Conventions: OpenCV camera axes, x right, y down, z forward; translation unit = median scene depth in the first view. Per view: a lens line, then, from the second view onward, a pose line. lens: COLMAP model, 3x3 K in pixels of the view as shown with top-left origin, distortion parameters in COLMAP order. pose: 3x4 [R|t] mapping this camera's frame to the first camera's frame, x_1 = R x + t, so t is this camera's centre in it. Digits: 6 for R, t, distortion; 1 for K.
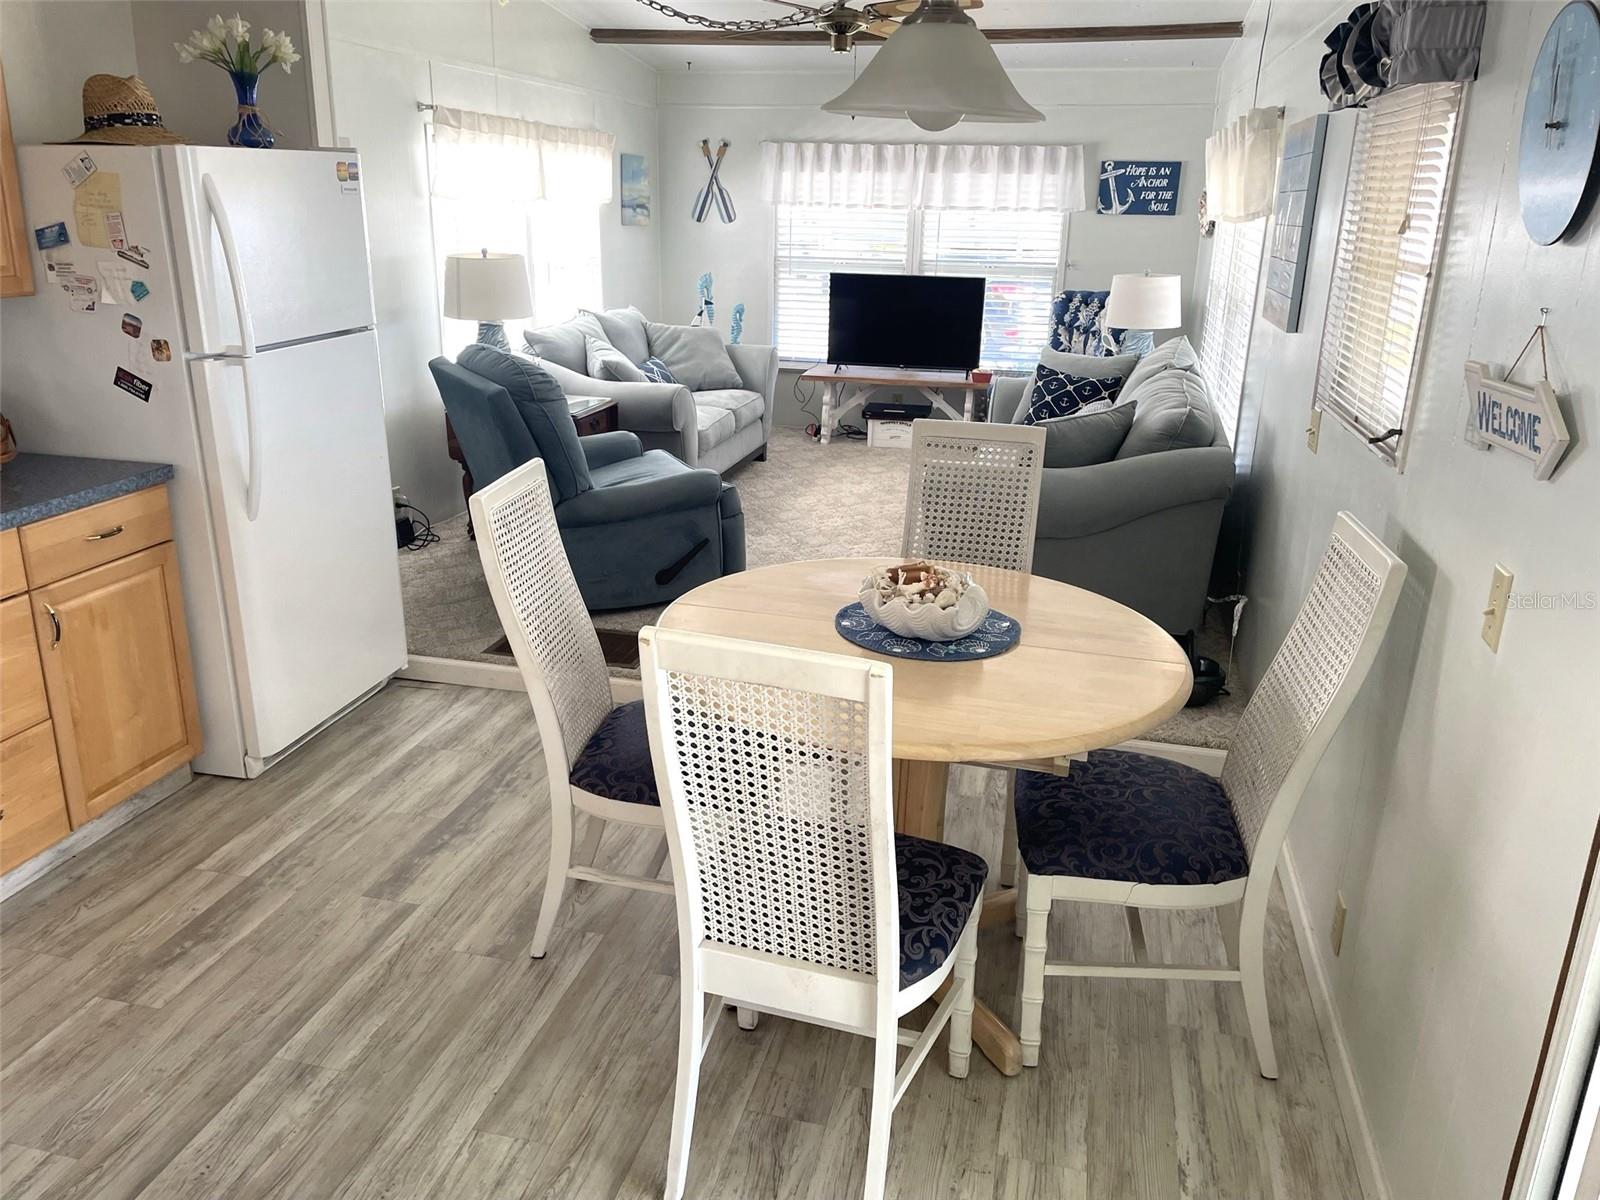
lens RADIAL K [[1207.3, 0, 793.0], [0, 1207.3, 591.9], [0, 0, 1]] dist [0.089556, -0.114330]
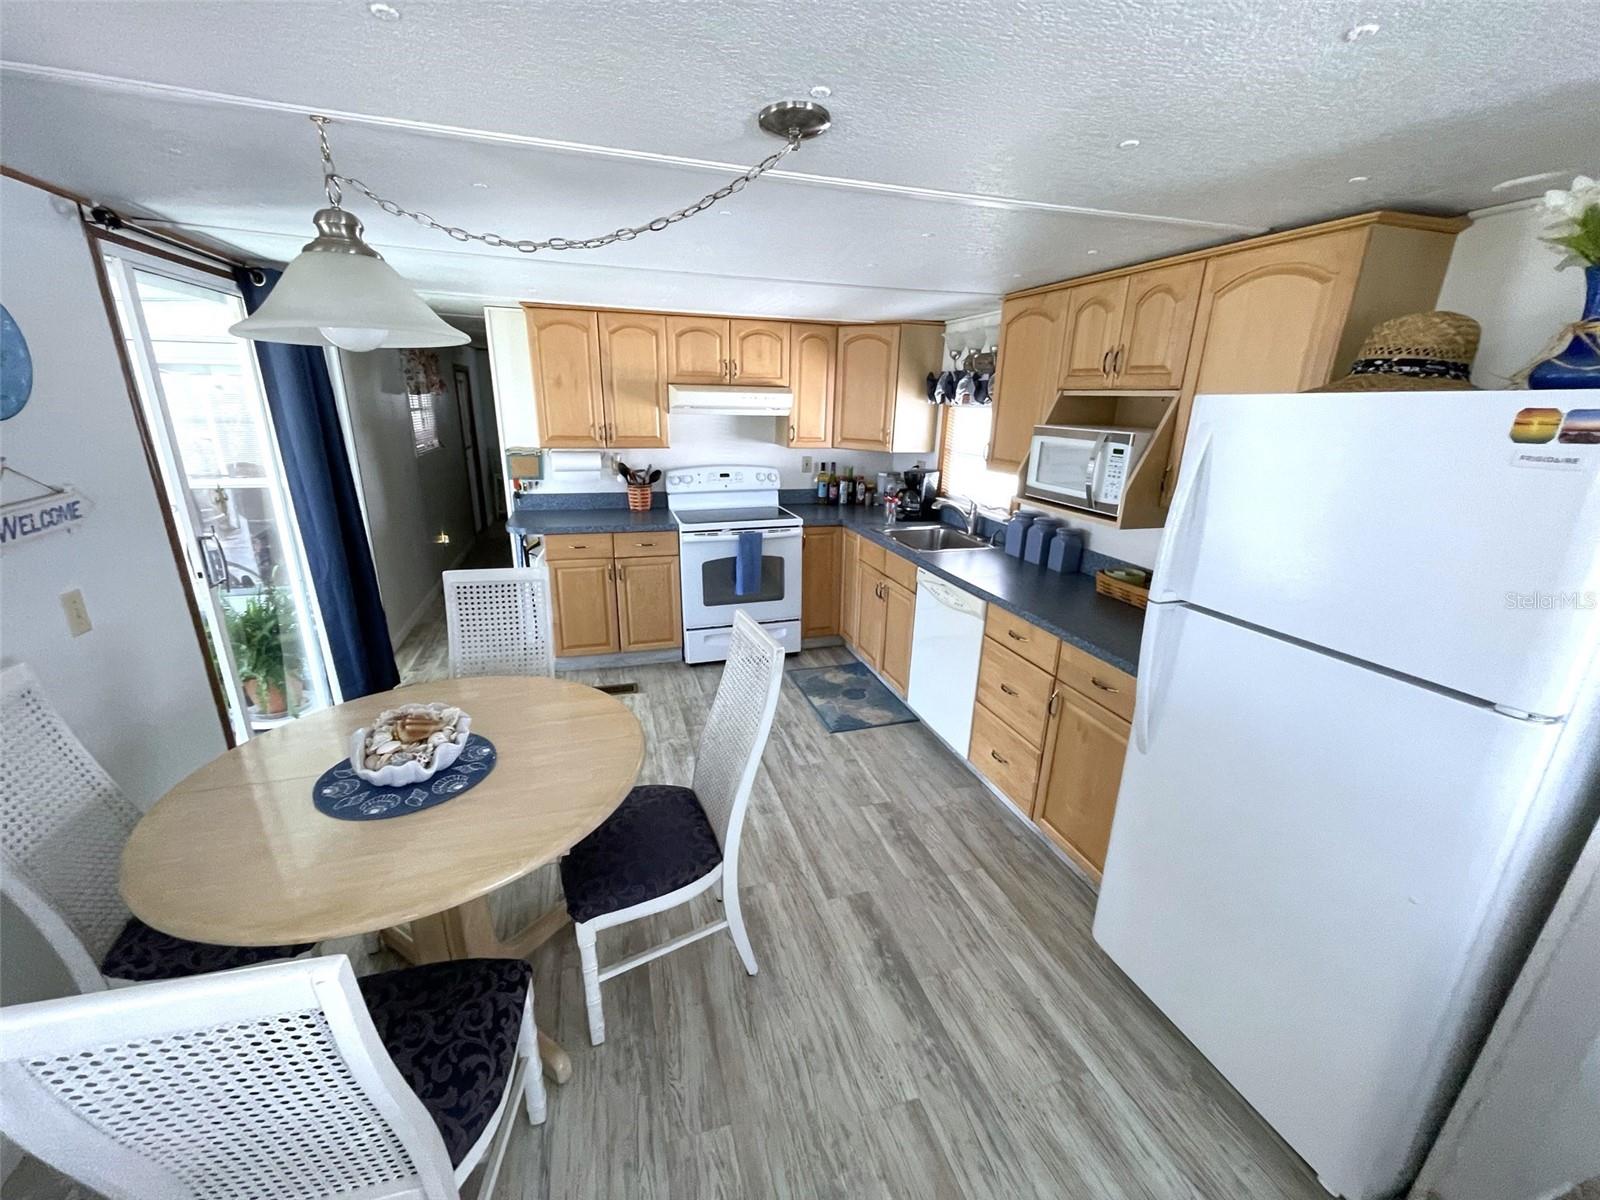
lens RADIAL K [[646.5, 0, 799.5], [0, 646.5, 607.9], [0, 0, 1]] dist [-0.002524, -0.000615]
pose [[-0.858661, 0.119999, -0.498298, 0.065013], [-0.194861, 0.822774, 0.533921, -0.408190], [0.474057, 0.555556, -0.683101, 1.213611]]
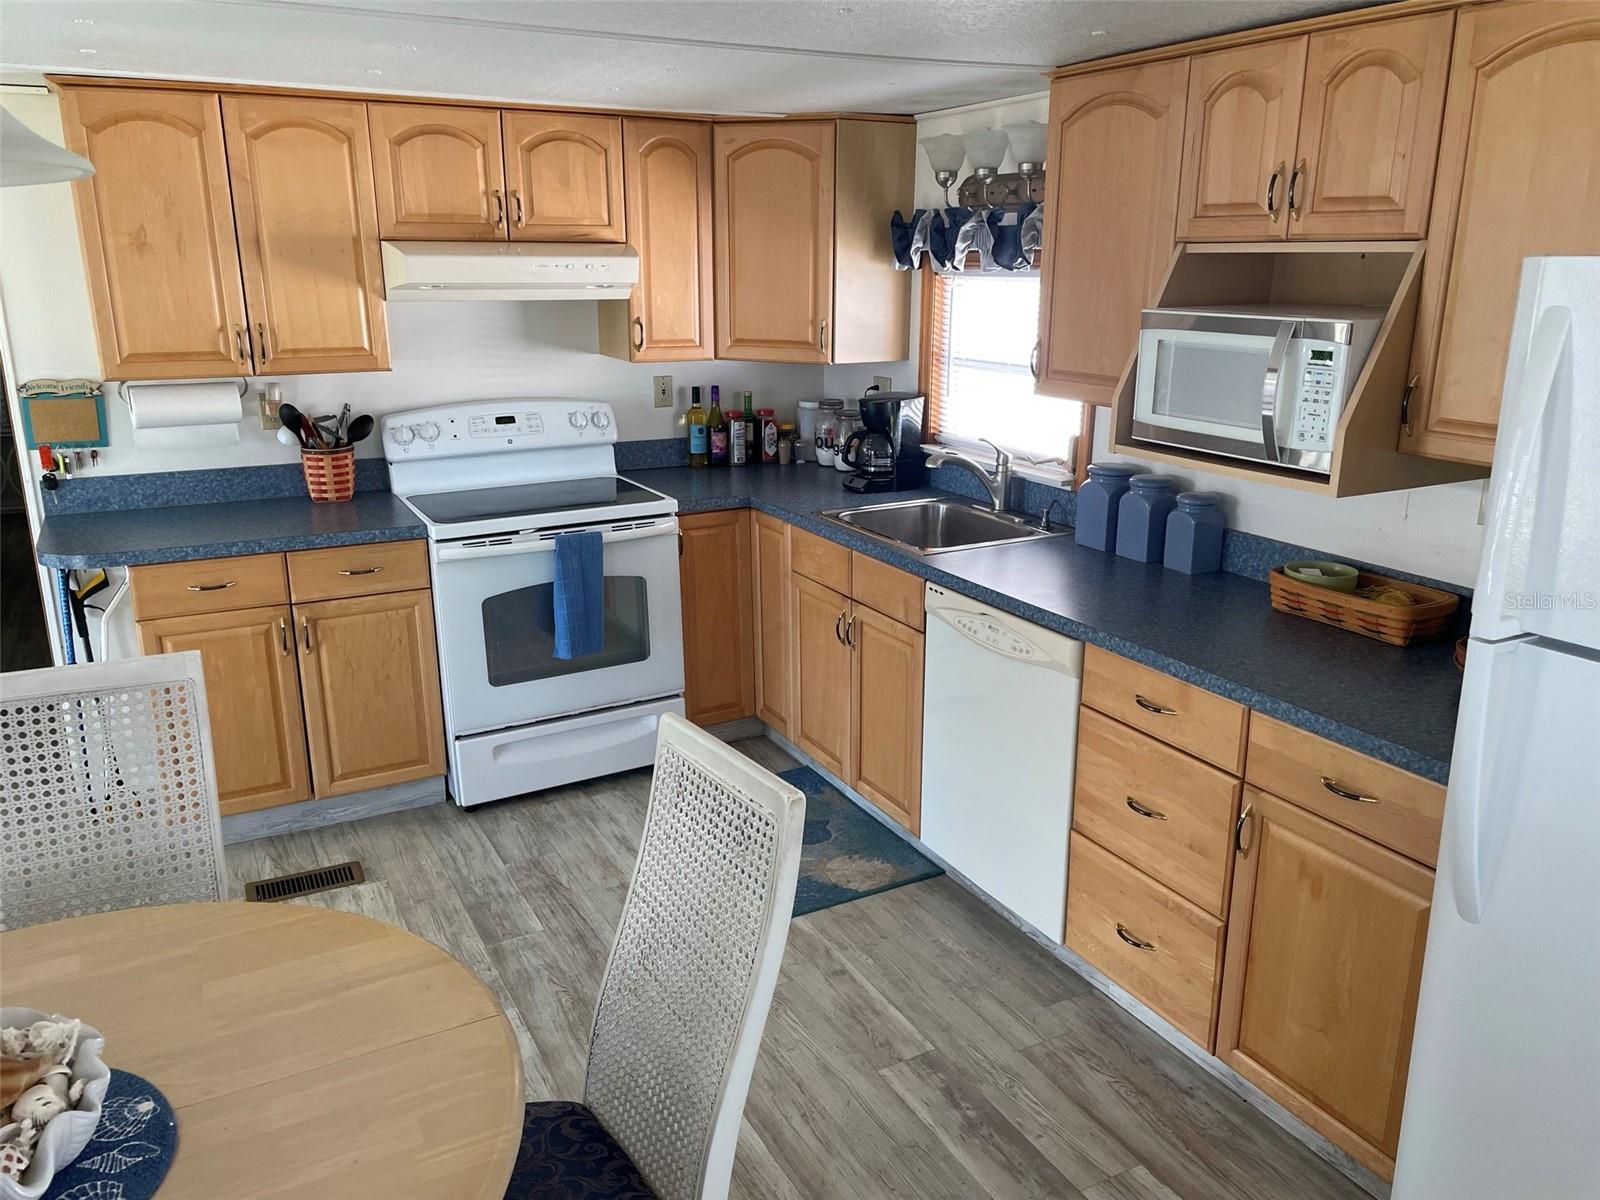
lens RADIAL K [[1207.3, 0, 814.2], [0, 1207.3, 598.0], [0, 0, 1]] dist [0.089556, -0.114330]
pose [[-0.741006, 0.161435, -0.651805, 0.114137], [-0.222120, 0.857102, 0.464799, -0.387050], [0.633698, 0.489198, -0.599259, 1.116431]]
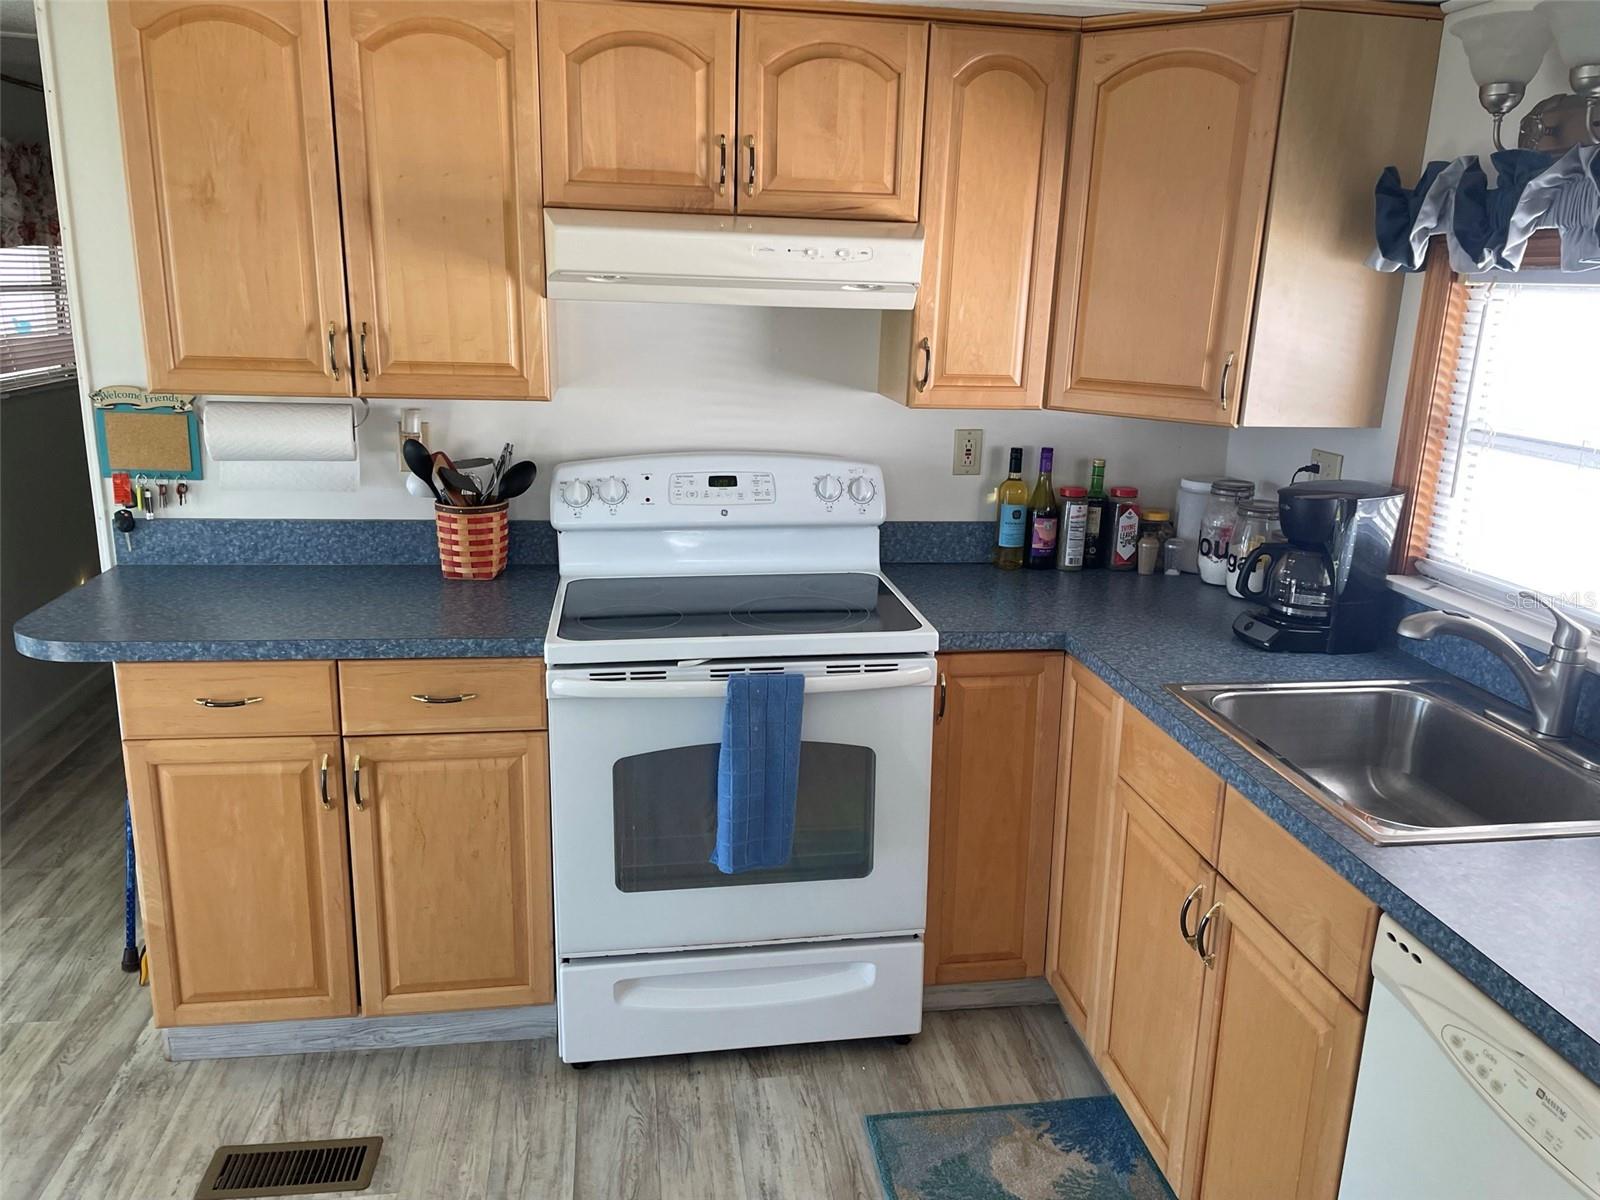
lens RADIAL K [[1207.3, 0, 811.8], [0, 1207.3, 603.6], [0, 0, 1]] dist [0.089556, -0.114330]
pose [[-0.923047, 0.050024, -0.381420, -0.243665], [-0.163259, 0.846849, 0.506156, -0.253213], [0.348325, 0.529476, -0.773515, 0.785486]]
